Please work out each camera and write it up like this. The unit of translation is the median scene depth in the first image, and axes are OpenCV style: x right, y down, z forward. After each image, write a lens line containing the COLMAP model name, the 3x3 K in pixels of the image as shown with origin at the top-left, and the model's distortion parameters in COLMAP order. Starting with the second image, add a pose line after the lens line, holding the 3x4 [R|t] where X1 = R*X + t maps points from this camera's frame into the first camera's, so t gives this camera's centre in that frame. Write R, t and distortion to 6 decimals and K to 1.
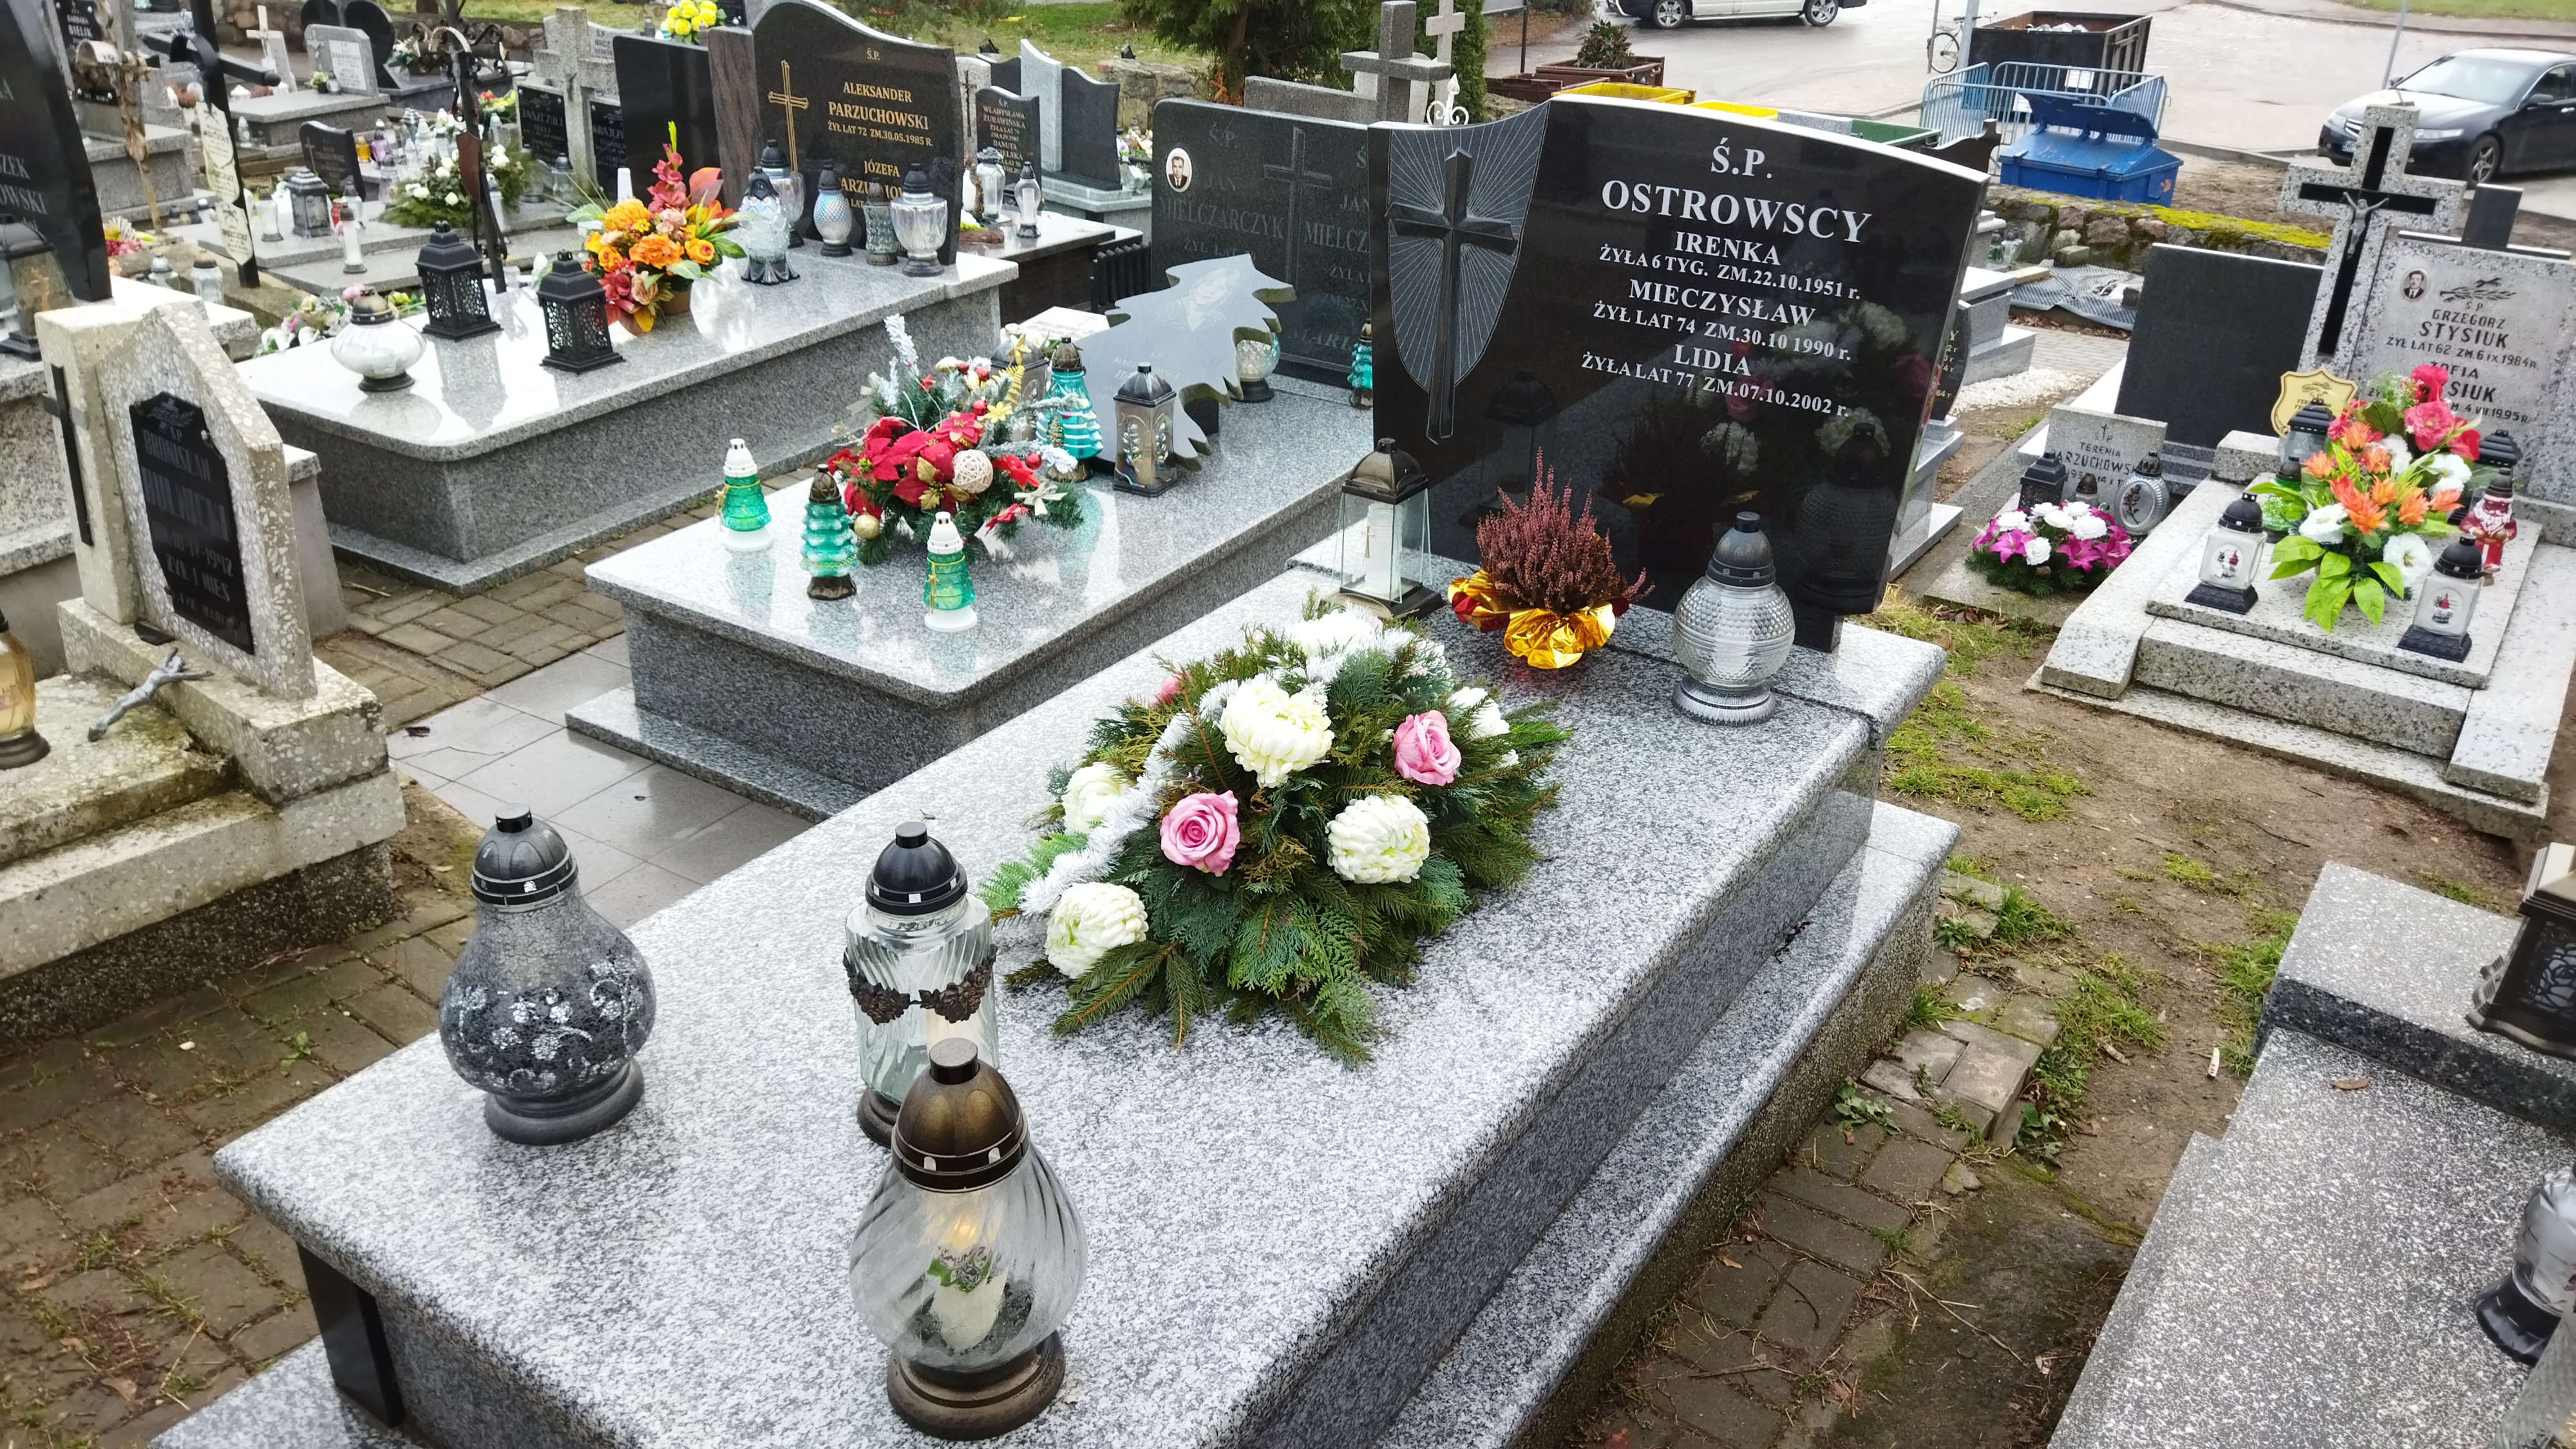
lens RADIAL K [[1872.7, 0, 1280.0], [0, 1872.7, 708.5], [0, 0, 1]] dist [0.094605, -0.150848]
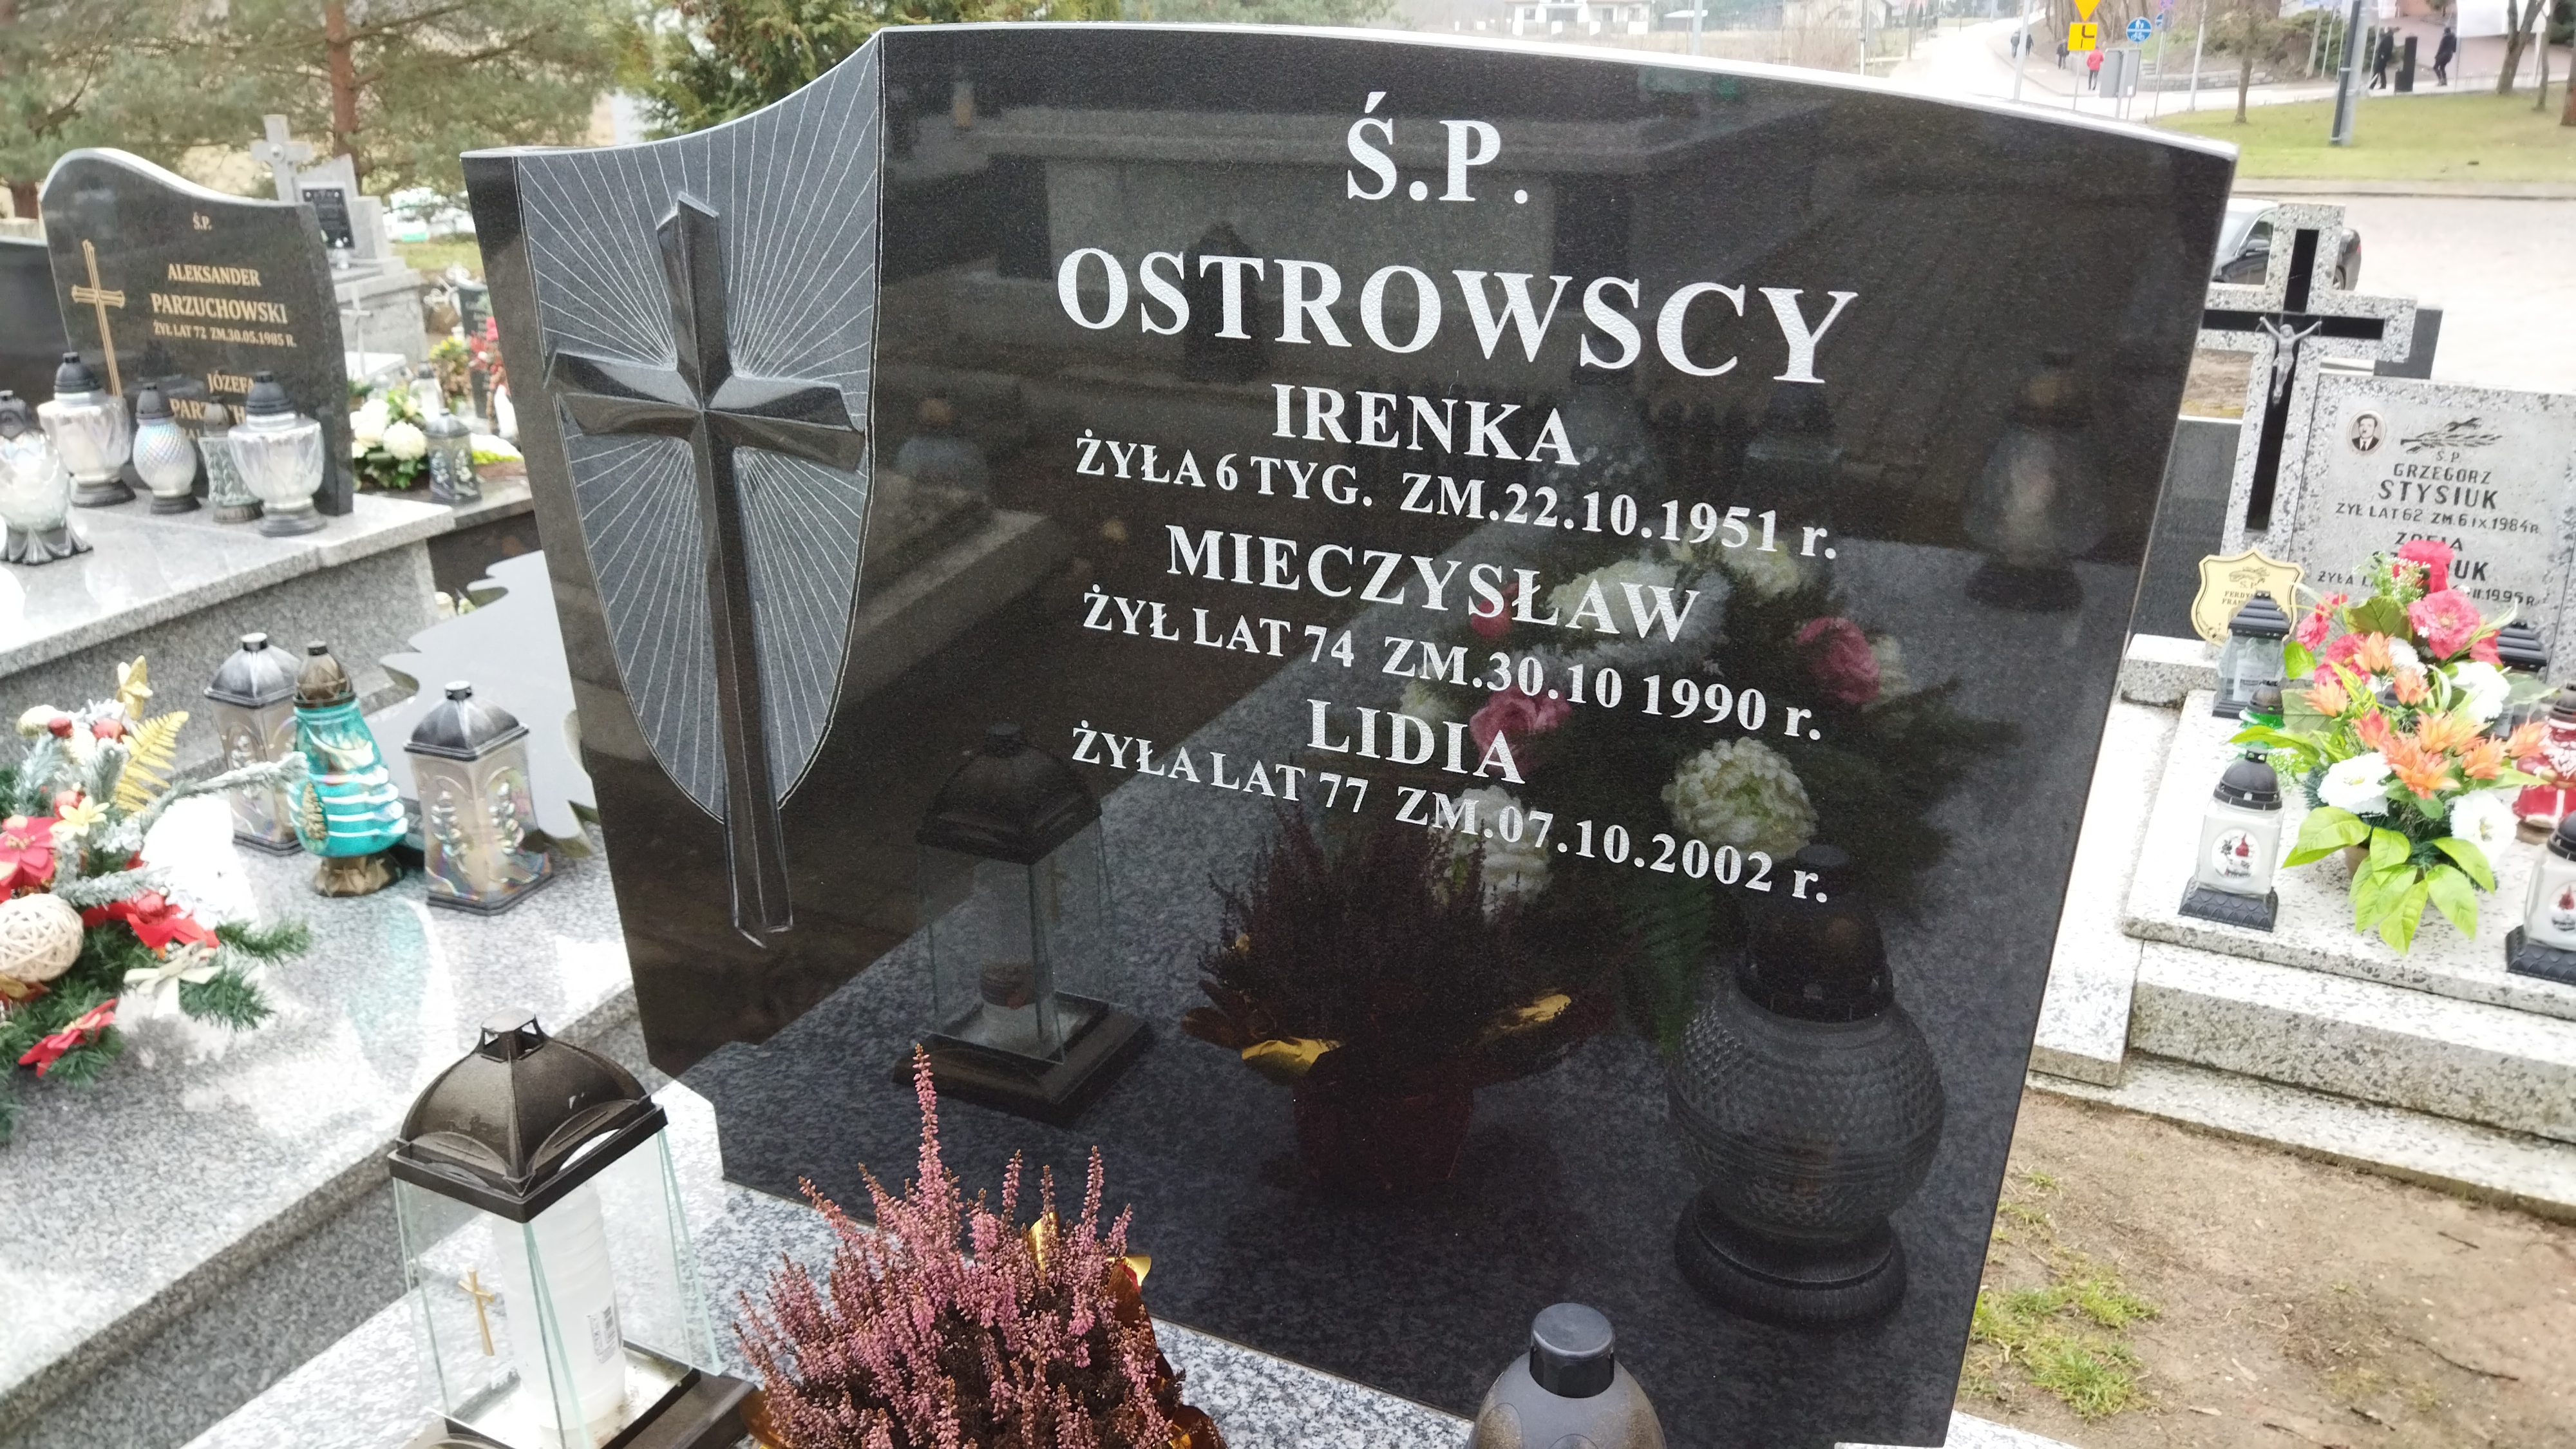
lens RADIAL K [[1872.7, 0, 1280.0], [0, 1872.7, 708.5], [0, 0, 1]] dist [0.094605, -0.150848]
pose [[0.990958, -0.070027, 0.114445, 0.095134], [0.081594, 0.991664, -0.099725, -0.090611], [-0.106508, 0.108161, 0.988411, 0.378772]]
